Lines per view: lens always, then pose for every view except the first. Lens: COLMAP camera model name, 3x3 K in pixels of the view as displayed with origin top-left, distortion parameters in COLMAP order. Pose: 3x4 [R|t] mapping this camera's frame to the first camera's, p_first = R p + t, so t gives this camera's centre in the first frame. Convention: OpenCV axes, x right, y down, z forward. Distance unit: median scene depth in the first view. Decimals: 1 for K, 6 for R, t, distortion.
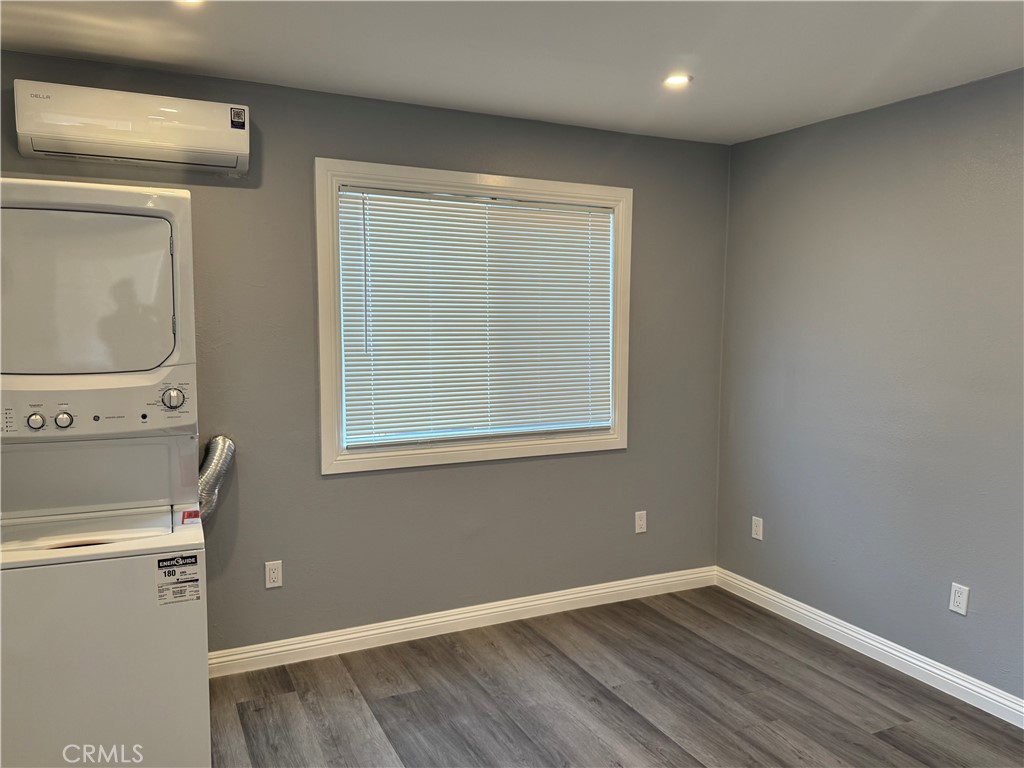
lens RADIAL K [[772.4, 0, 516.7], [0, 772.4, 381.5], [0, 0, 1]] dist [0.059473, -0.081267]
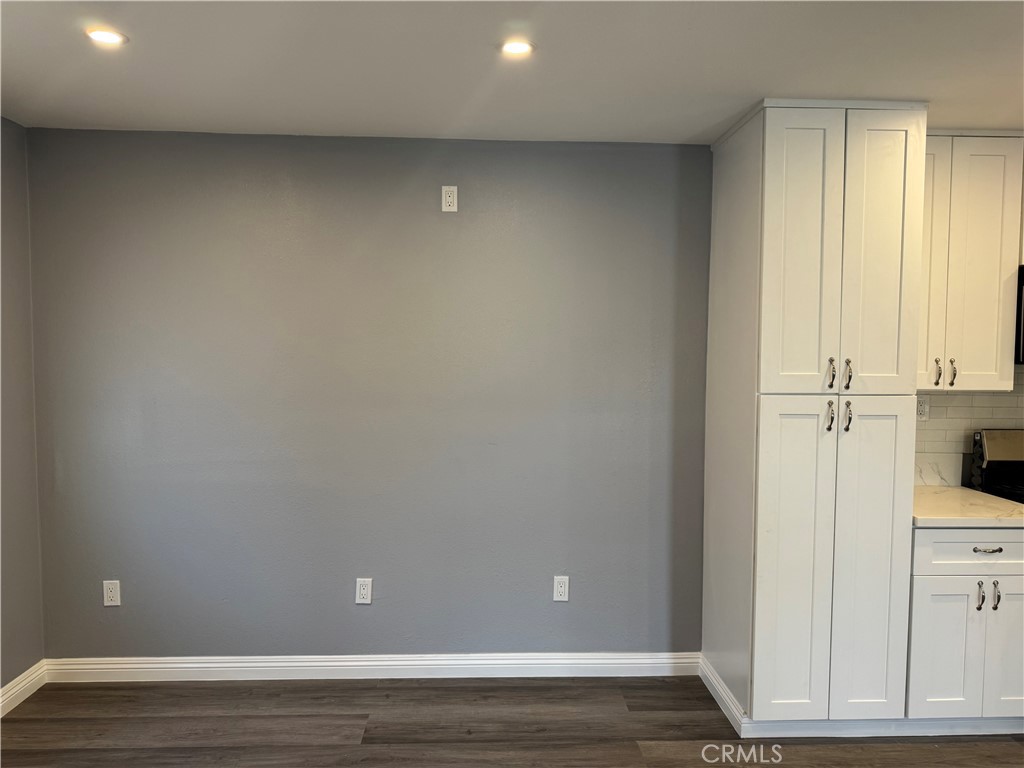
lens RADIAL K [[725.4, 0, 505.0], [0, 725.4, 382.4], [0, 0, 1]] dist [0.038112, -0.047492]
pose [[0.403377, -0.055091, 0.913374, -0.288985], [0.074528, 0.996848, 0.027211, -0.035767], [-0.911994, 0.057096, 0.406211, 0.351691]]
